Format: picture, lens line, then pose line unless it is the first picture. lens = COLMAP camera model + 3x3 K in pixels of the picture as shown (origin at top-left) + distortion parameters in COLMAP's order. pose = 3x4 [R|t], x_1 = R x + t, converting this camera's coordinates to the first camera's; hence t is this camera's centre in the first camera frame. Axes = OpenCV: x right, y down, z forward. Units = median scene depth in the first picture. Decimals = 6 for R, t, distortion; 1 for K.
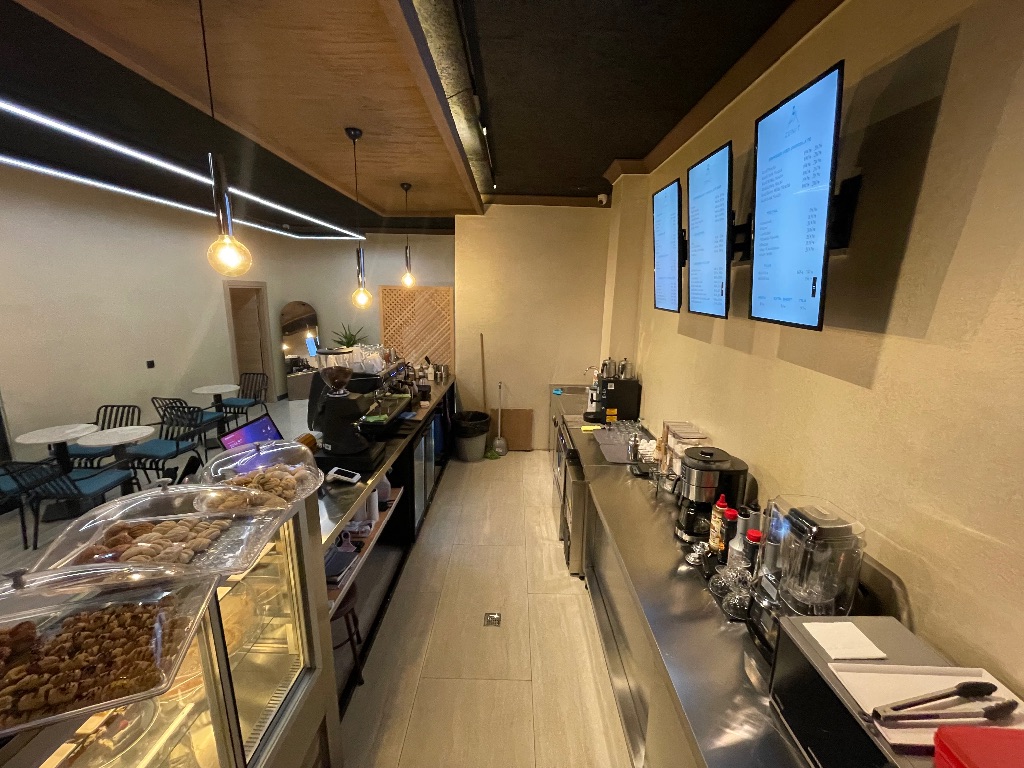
lens RADIAL K [[410.1, 0, 510.8], [0, 410.1, 385.1], [0, 0, 1]] dist [0.002348, -0.000628]
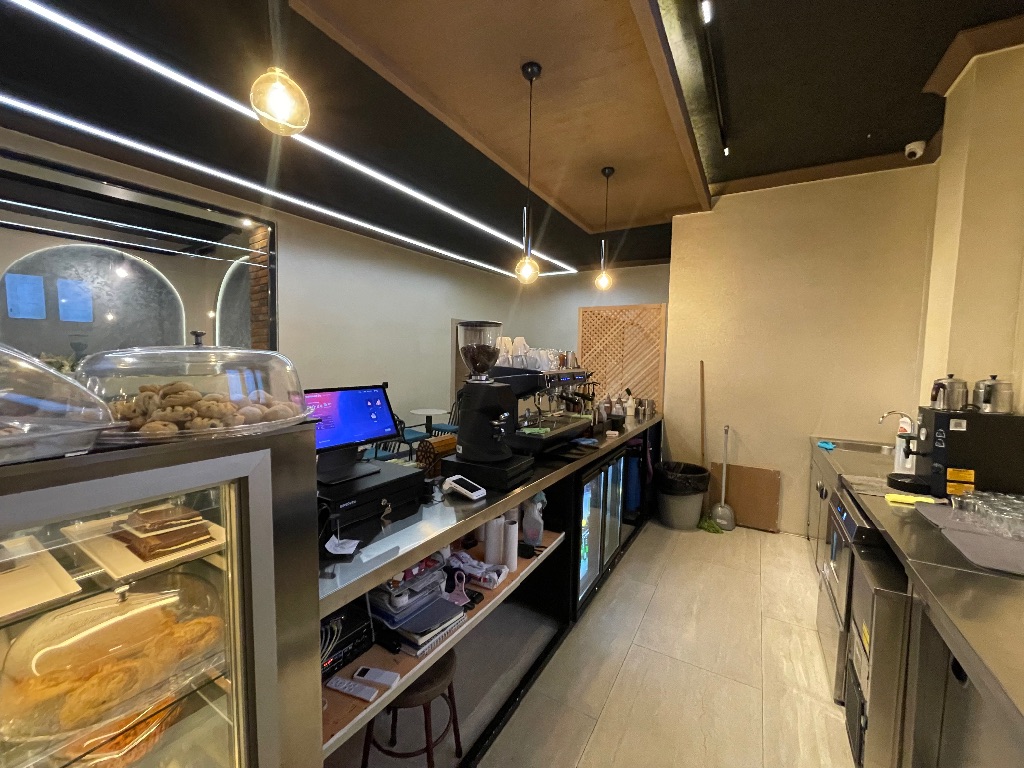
lens RADIAL K [[410.1, 0, 513.8], [0, 410.1, 384.1], [0, 0, 1]] dist [0.002348, -0.000628]
pose [[0.866127, 0.026827, -0.499103, 0.010684], [-0.107127, 0.985317, -0.132944, 0.079301], [0.488209, 0.168614, 0.856284, 0.246993]]
